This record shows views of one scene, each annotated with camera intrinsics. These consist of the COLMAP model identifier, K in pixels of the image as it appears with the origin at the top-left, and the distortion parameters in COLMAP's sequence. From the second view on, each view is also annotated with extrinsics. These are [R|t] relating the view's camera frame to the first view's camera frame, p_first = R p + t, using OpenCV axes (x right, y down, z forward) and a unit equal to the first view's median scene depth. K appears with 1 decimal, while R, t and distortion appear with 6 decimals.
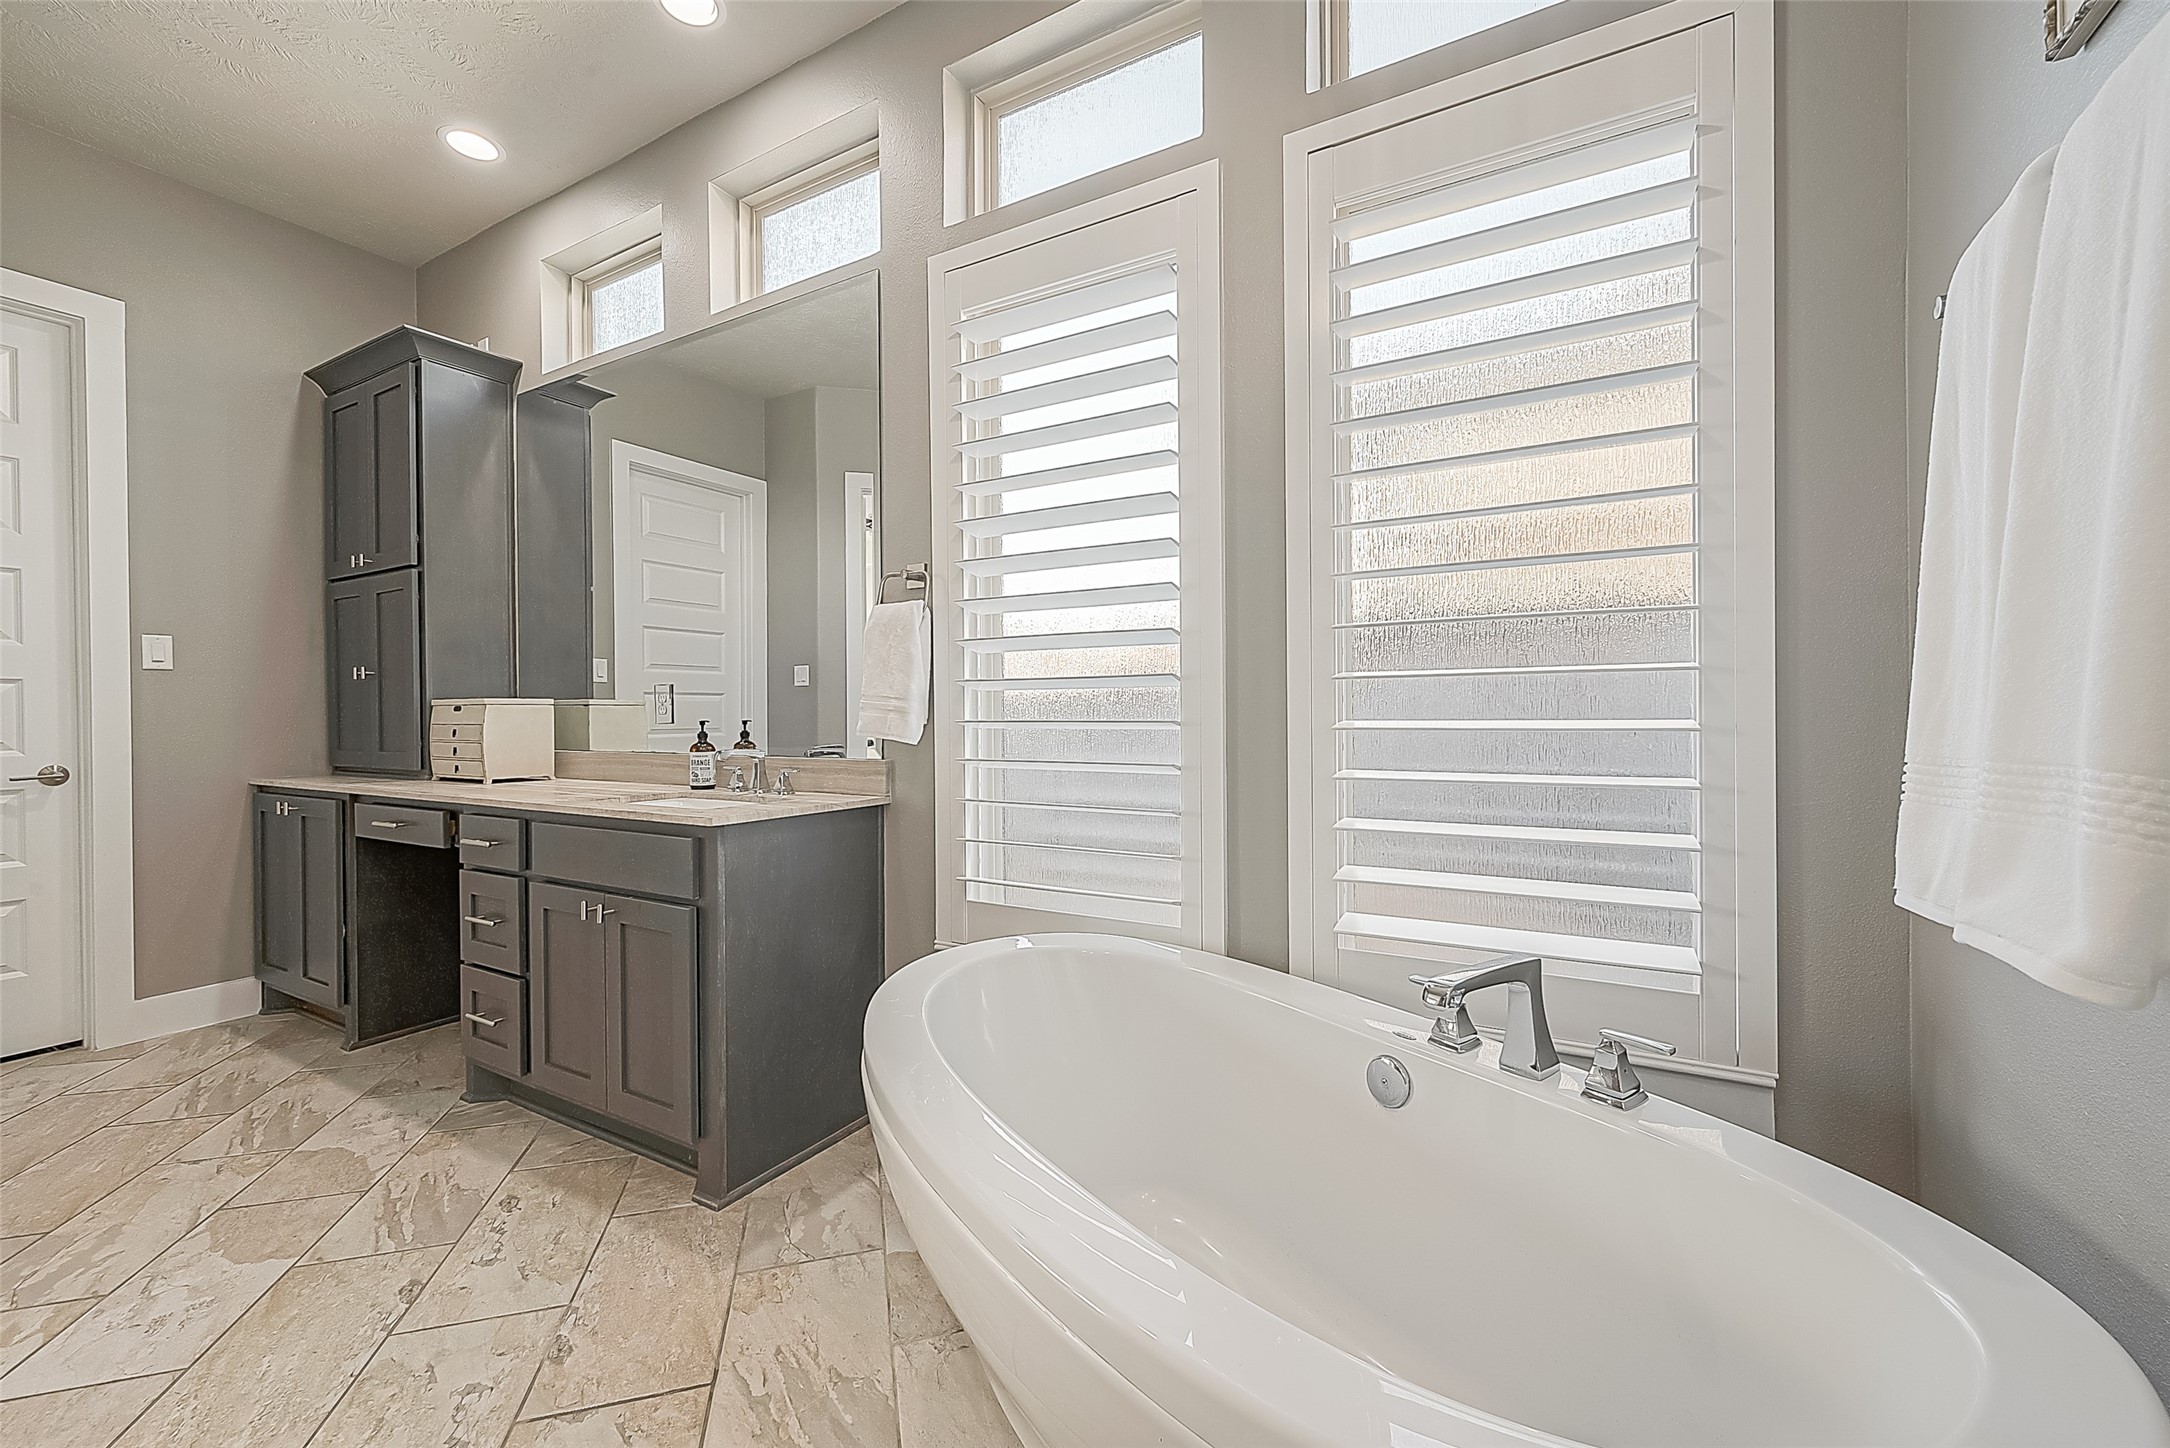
lens RADIAL K [[863.7, 0, 1081.2], [0, 863.7, 717.8], [0, 0, 1]] dist [0.001221, -0.000677]
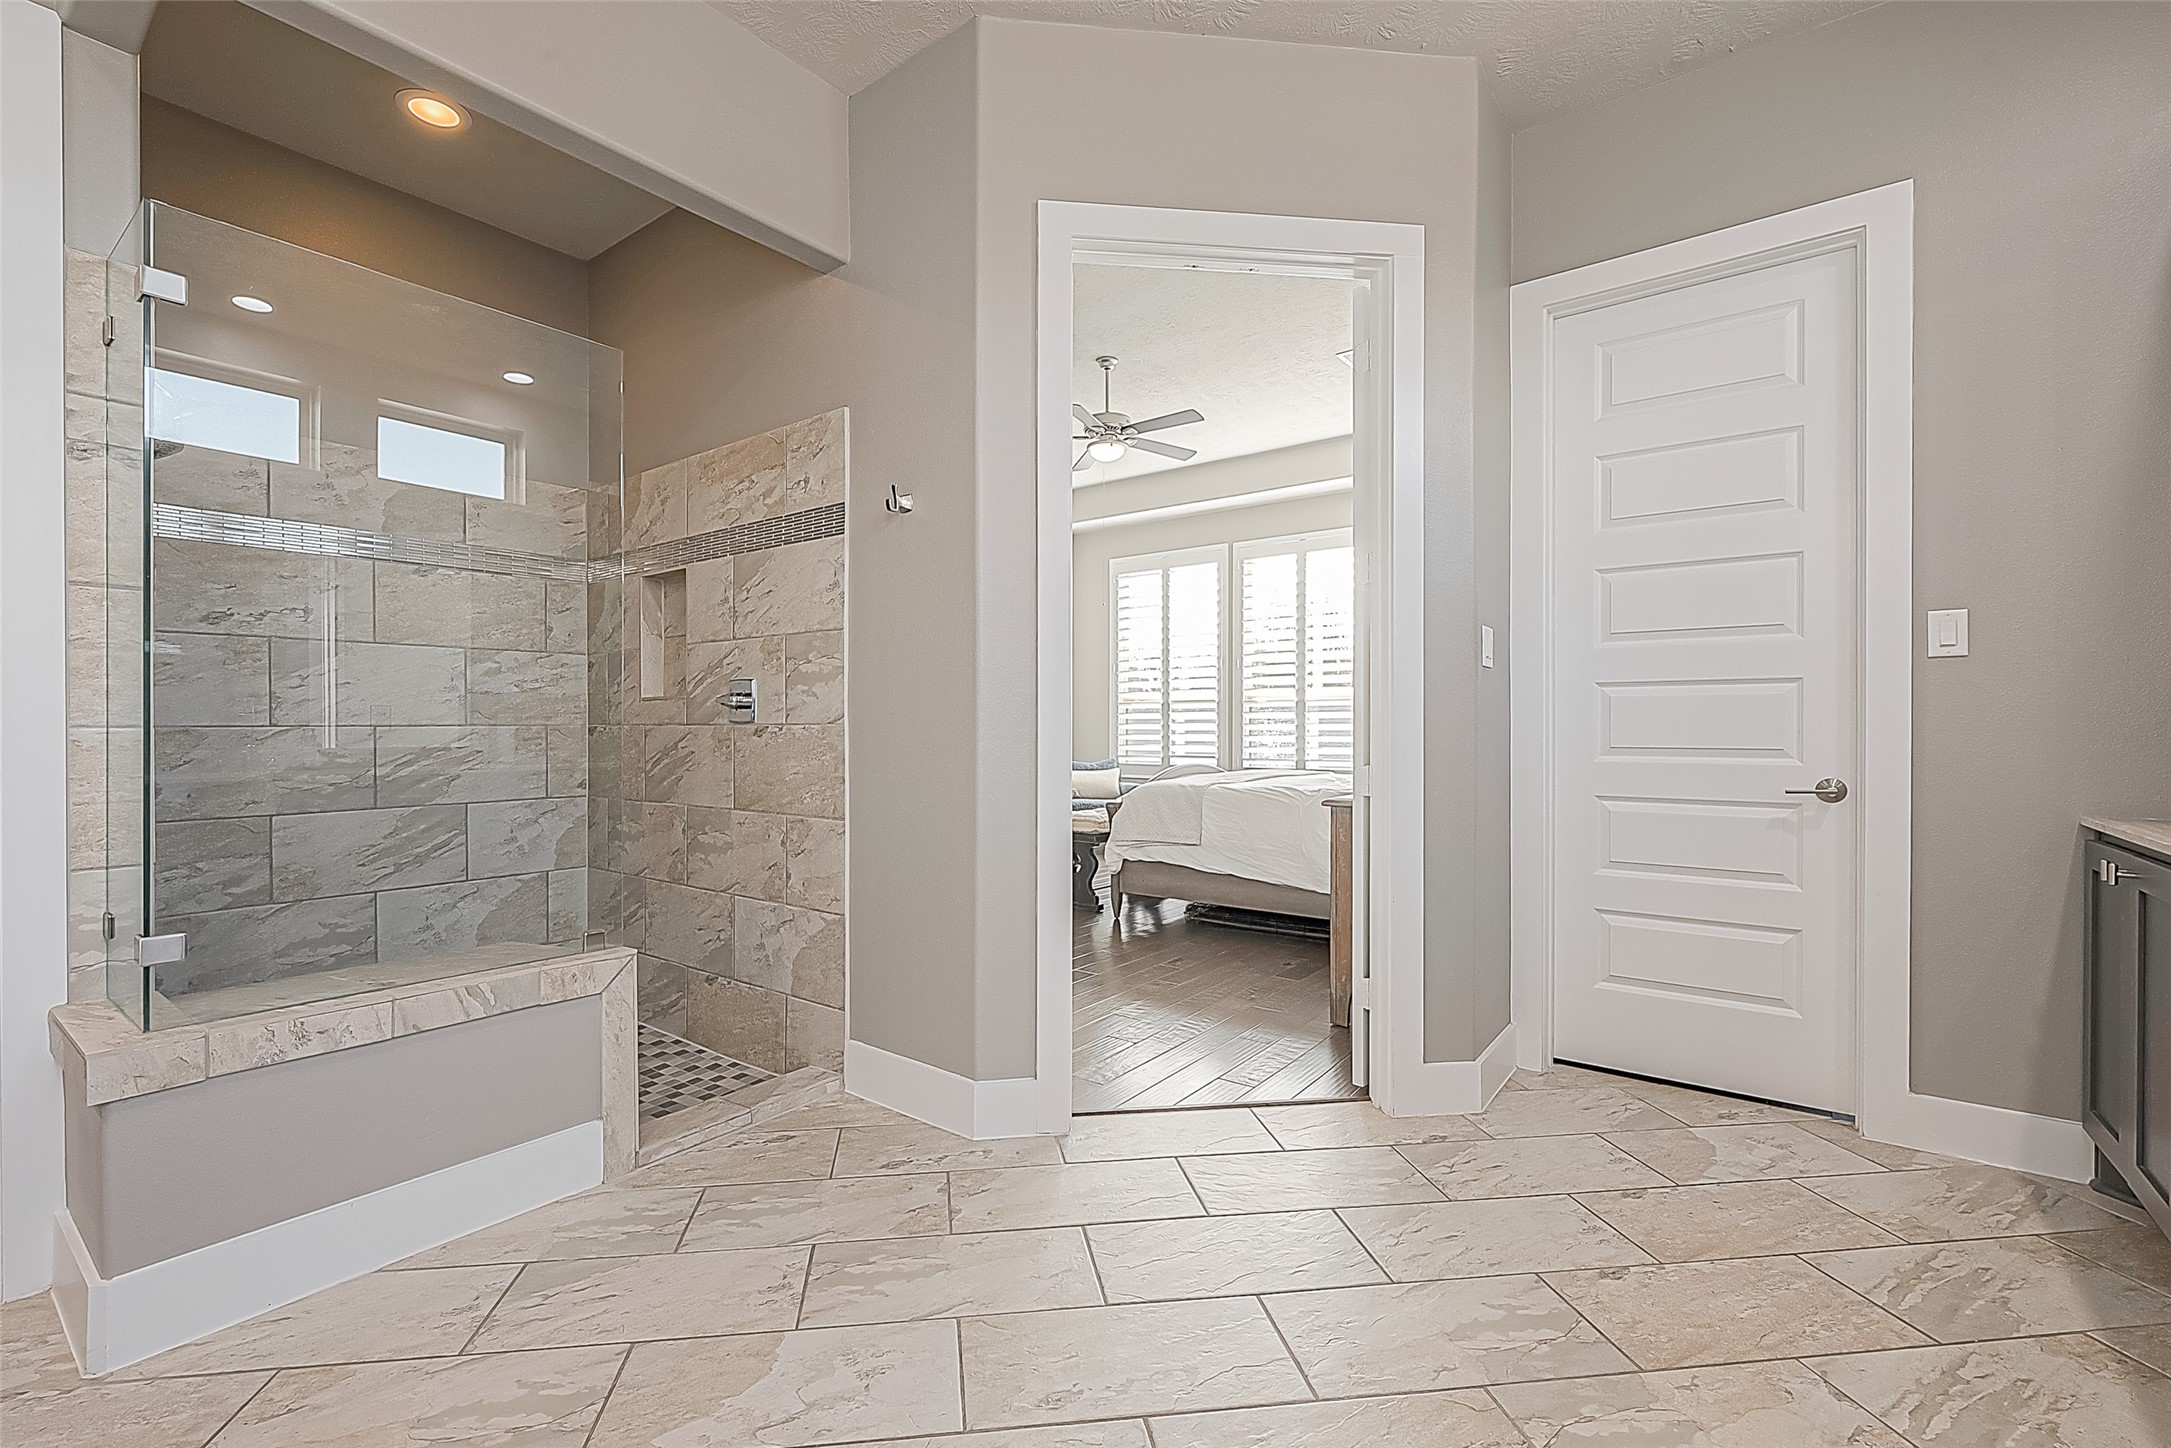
lens RADIAL K [[924.5, 0, 1092.4], [0, 924.5, 730.3], [0, 0, 1]] dist [-0.002716, -0.000255]
pose [[-0.138618, 0.007832, -0.990315, -0.200333], [-0.010331, 0.999903, 0.009354, 0.007508], [0.990292, 0.011528, -0.138524, 0.409429]]
